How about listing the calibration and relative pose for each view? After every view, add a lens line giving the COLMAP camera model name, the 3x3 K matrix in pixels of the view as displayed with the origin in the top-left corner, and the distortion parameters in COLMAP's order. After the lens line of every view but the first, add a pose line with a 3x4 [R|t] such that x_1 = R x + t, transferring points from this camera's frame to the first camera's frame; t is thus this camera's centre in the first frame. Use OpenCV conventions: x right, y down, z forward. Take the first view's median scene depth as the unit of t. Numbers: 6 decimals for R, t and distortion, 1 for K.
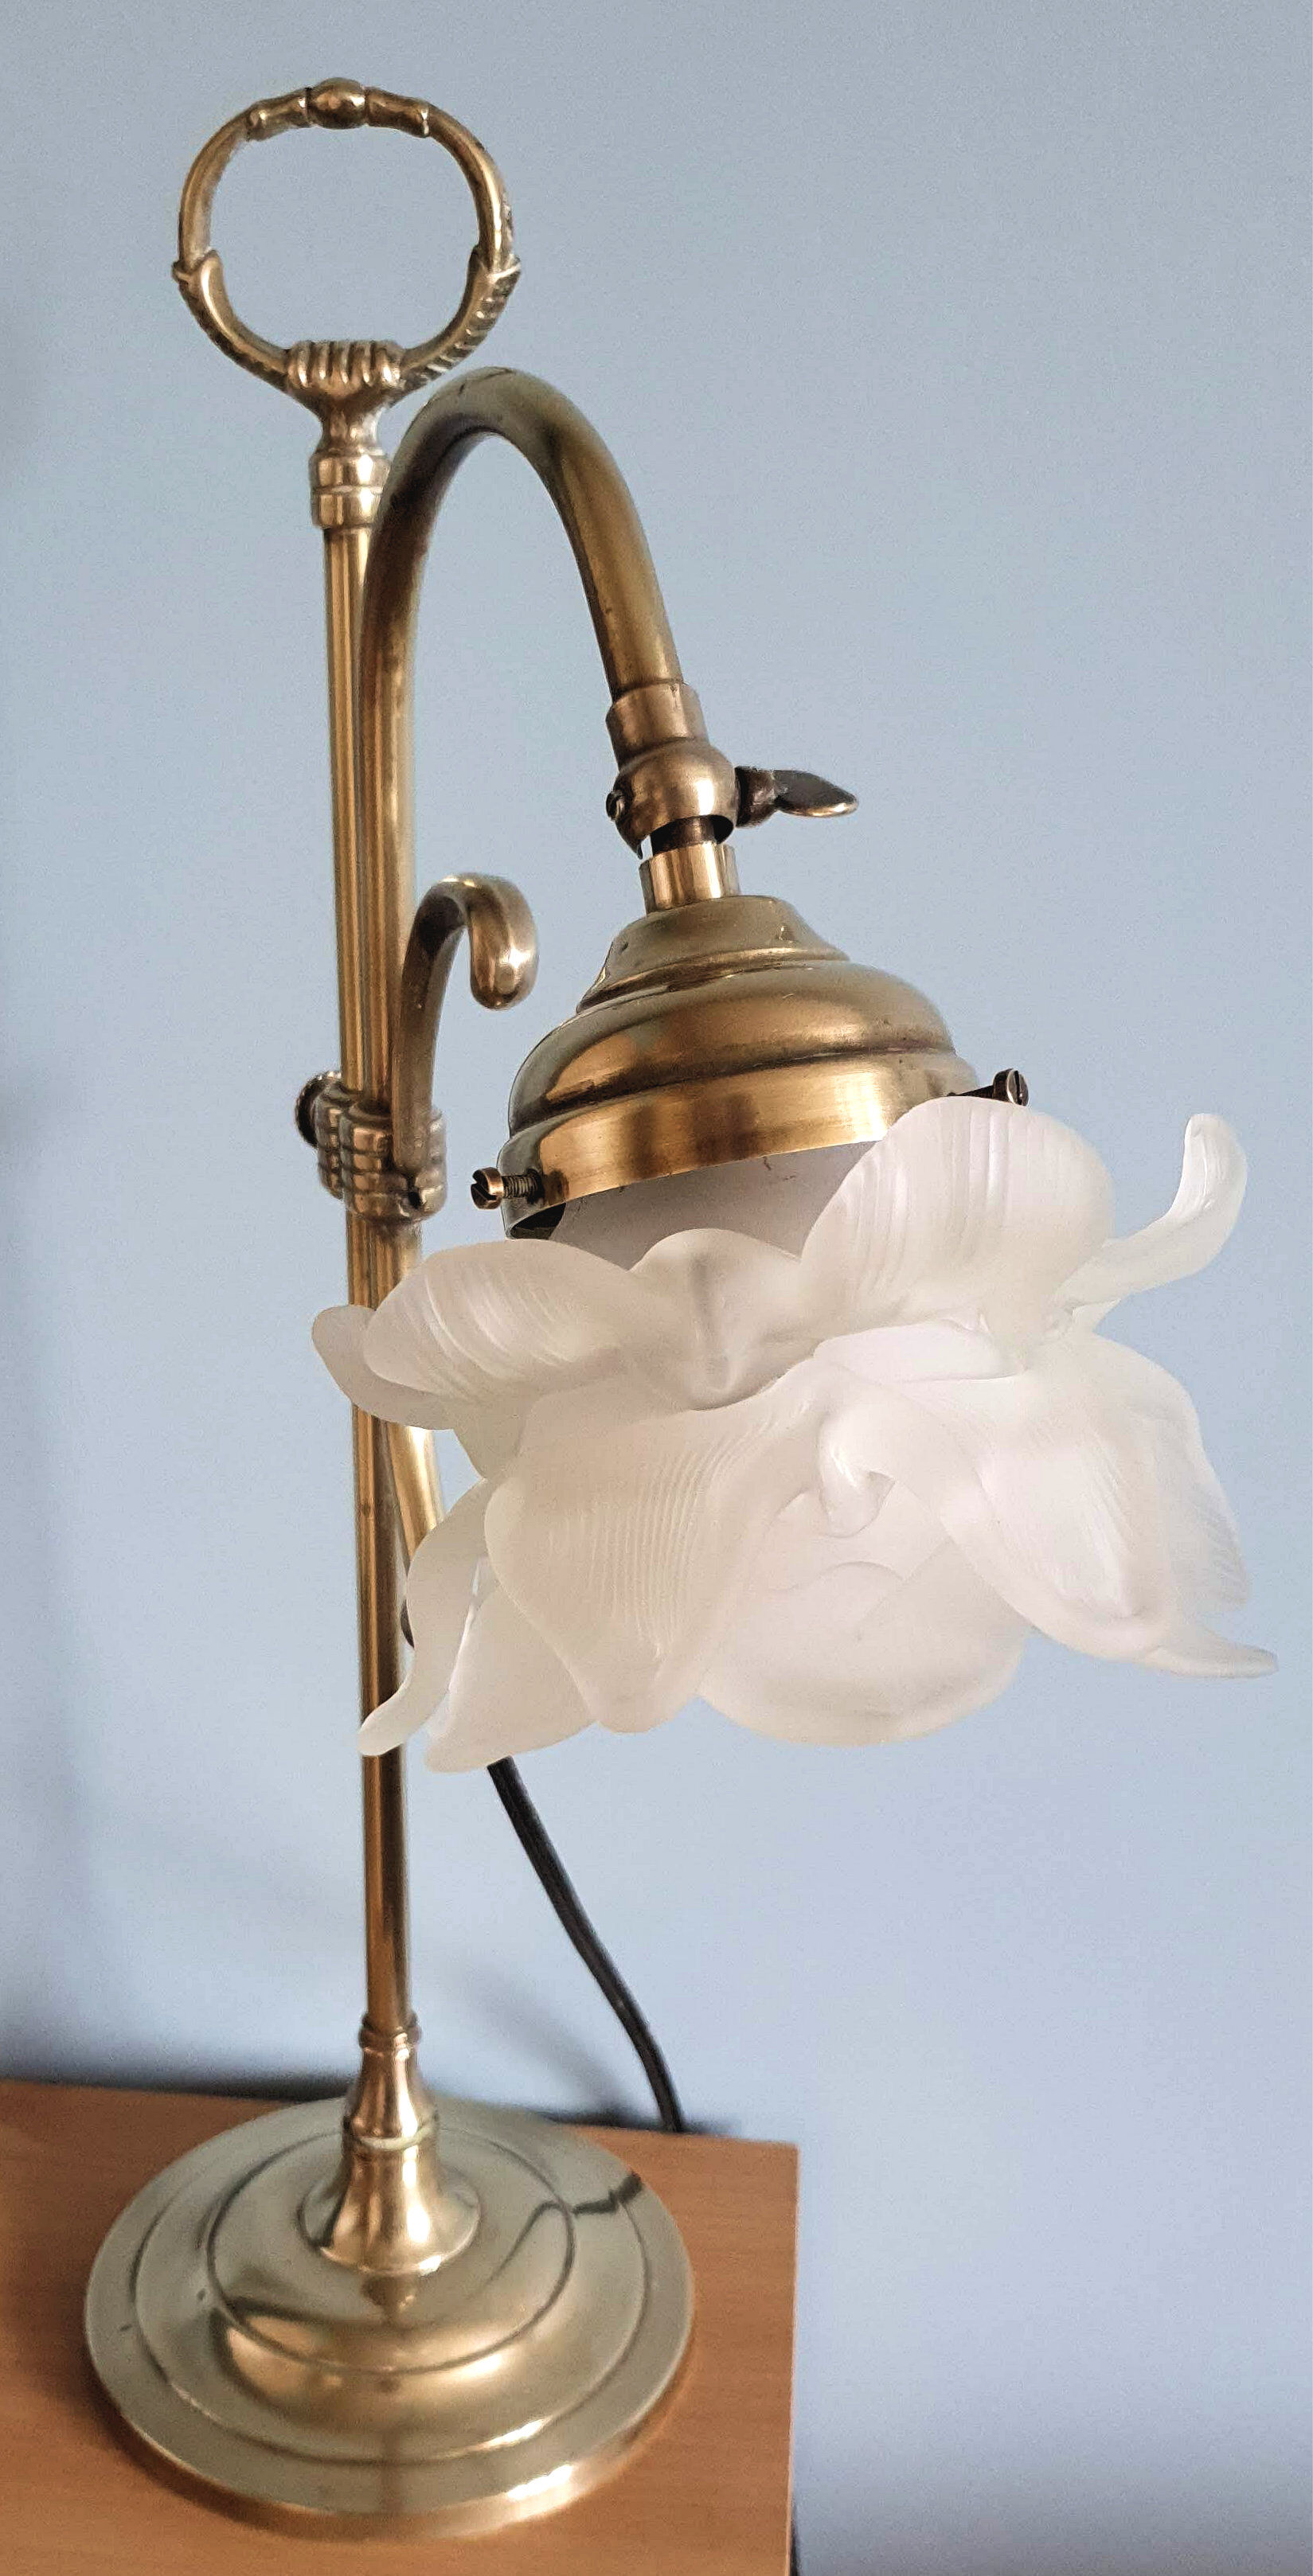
lens RADIAL K [[1862.8, 0, 641.7], [0, 1862.8, 1278.3], [0, 0, 1]] dist [0.003865, 0.005003]
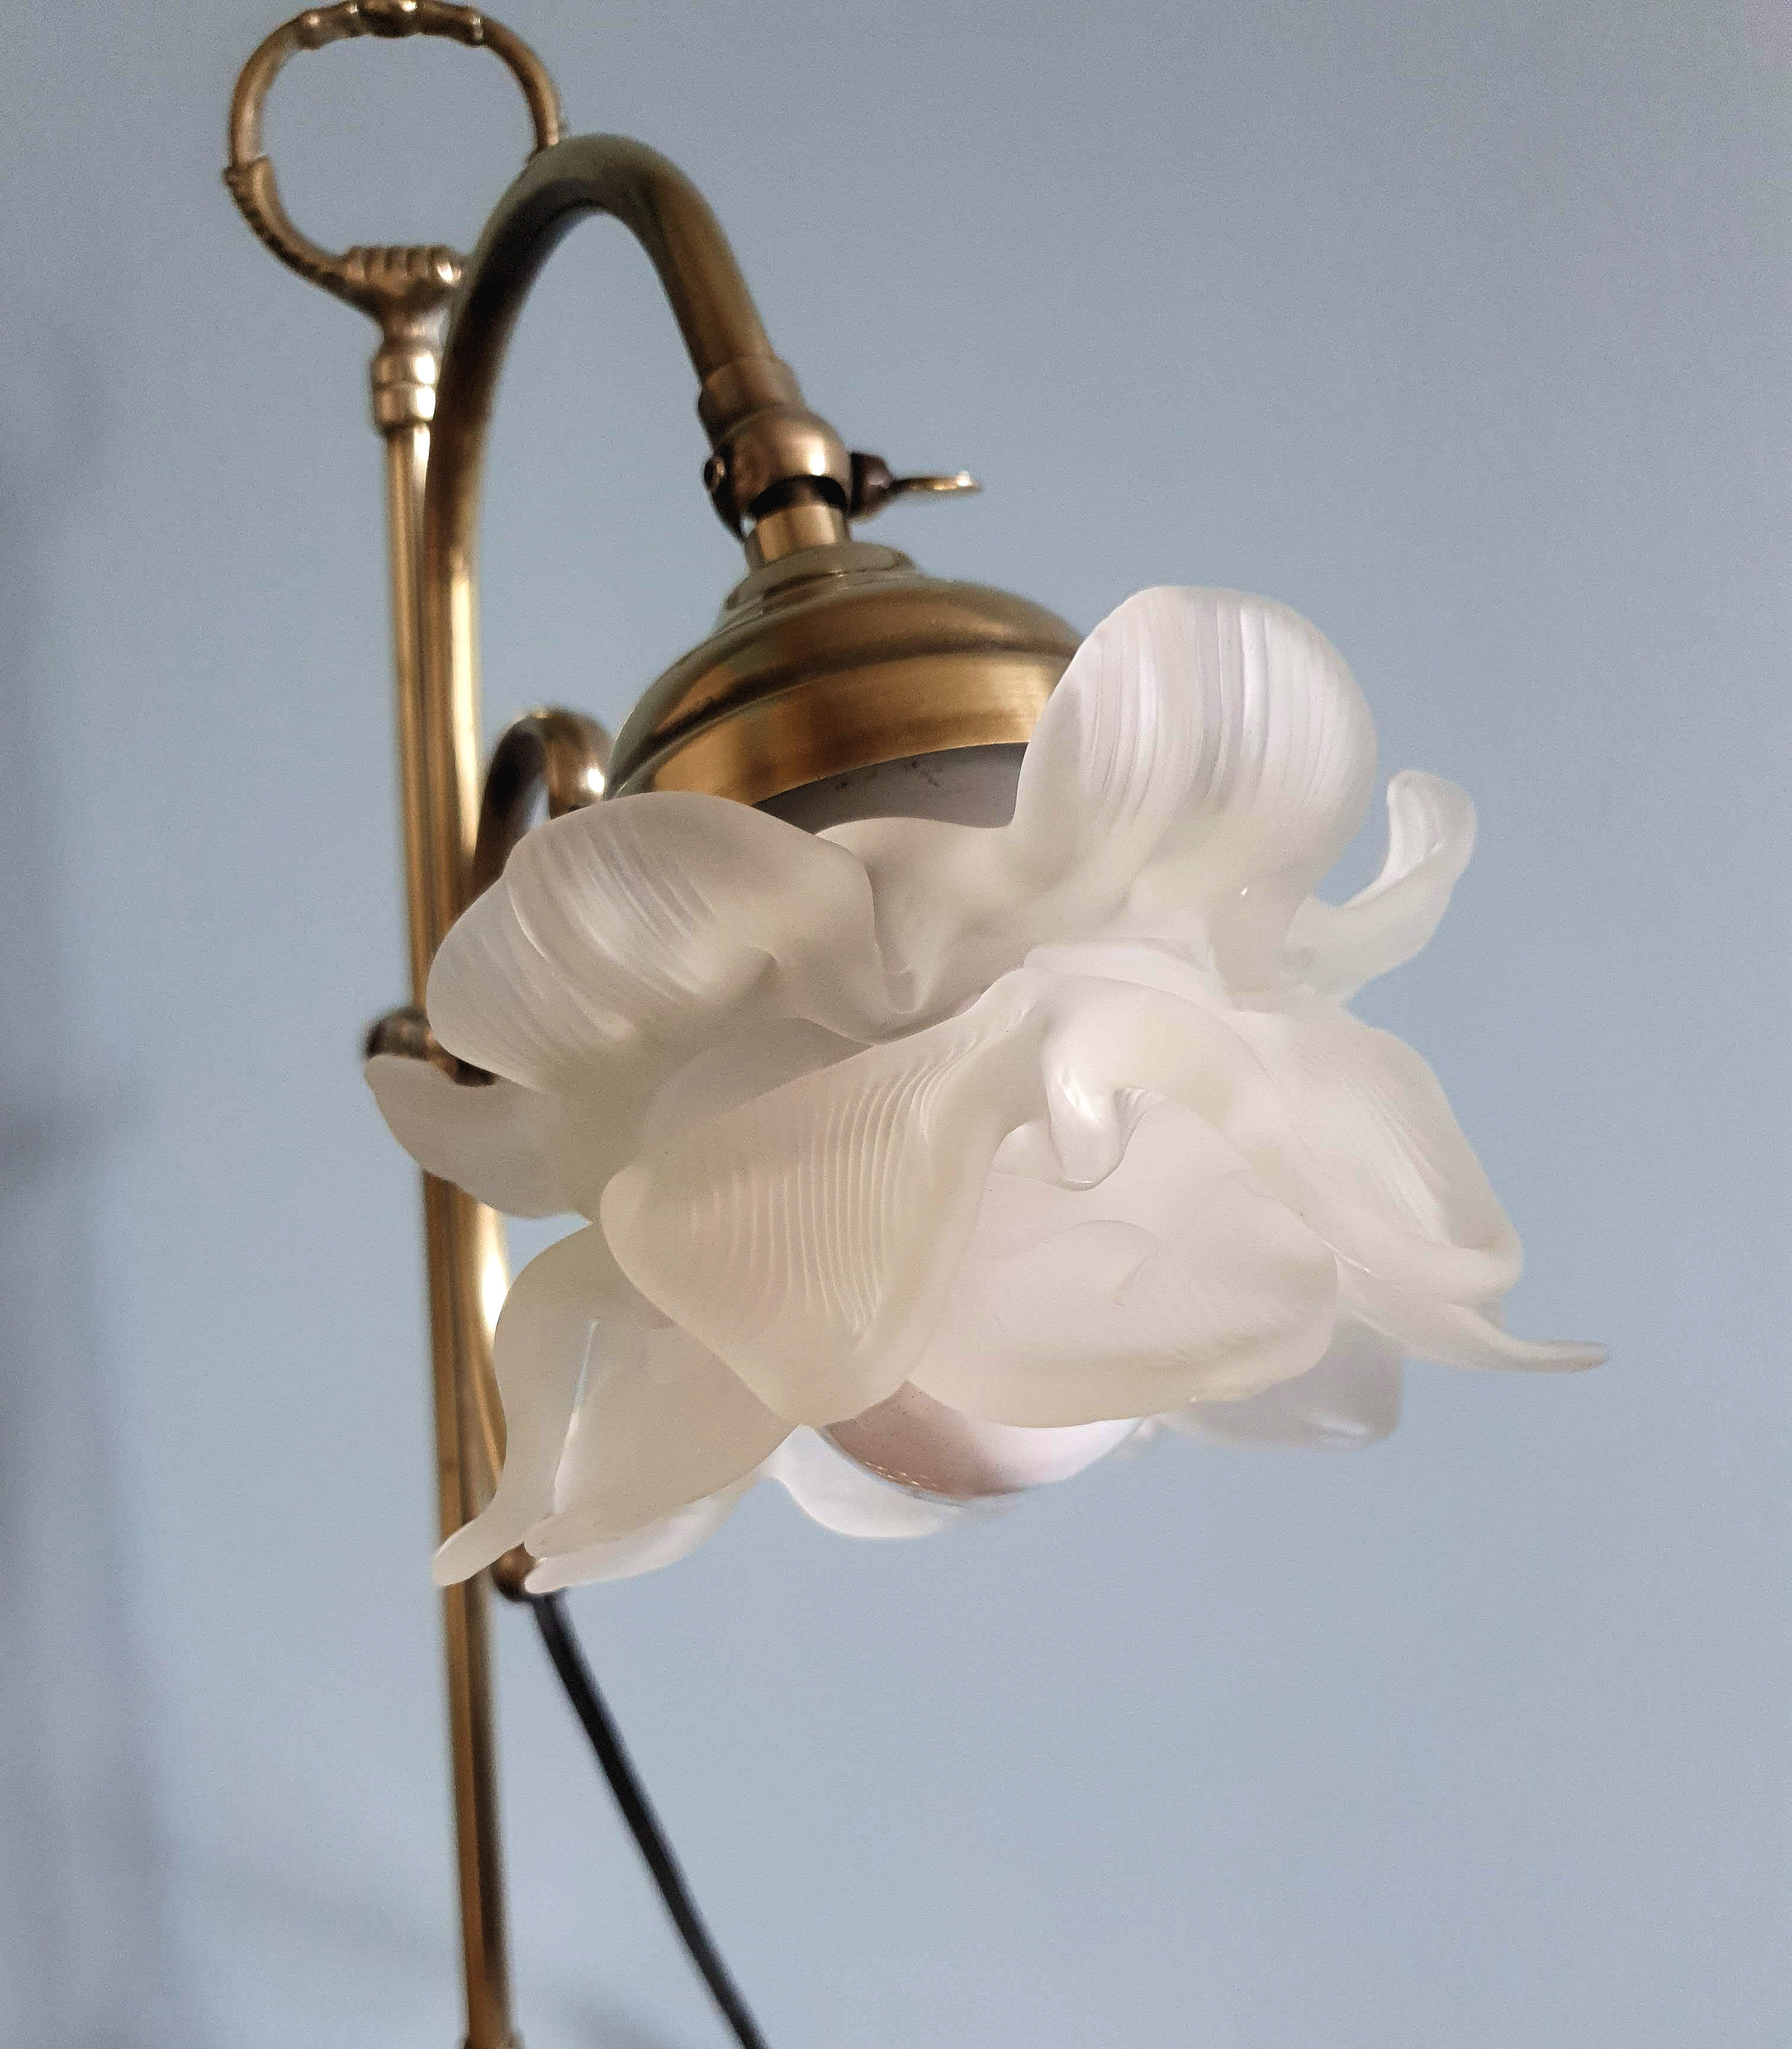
lens RADIAL K [[1758.6, 0, 902.8], [0, 1758.6, 1037.7], [0, 0, 1]] dist [-0.038815, 0.022888]
pose [[0.992770, -0.044051, 0.111658, -0.014900], [0.059051, 0.989110, -0.134812, 0.063050], [-0.104504, 0.140431, 0.984560, 0.111912]]
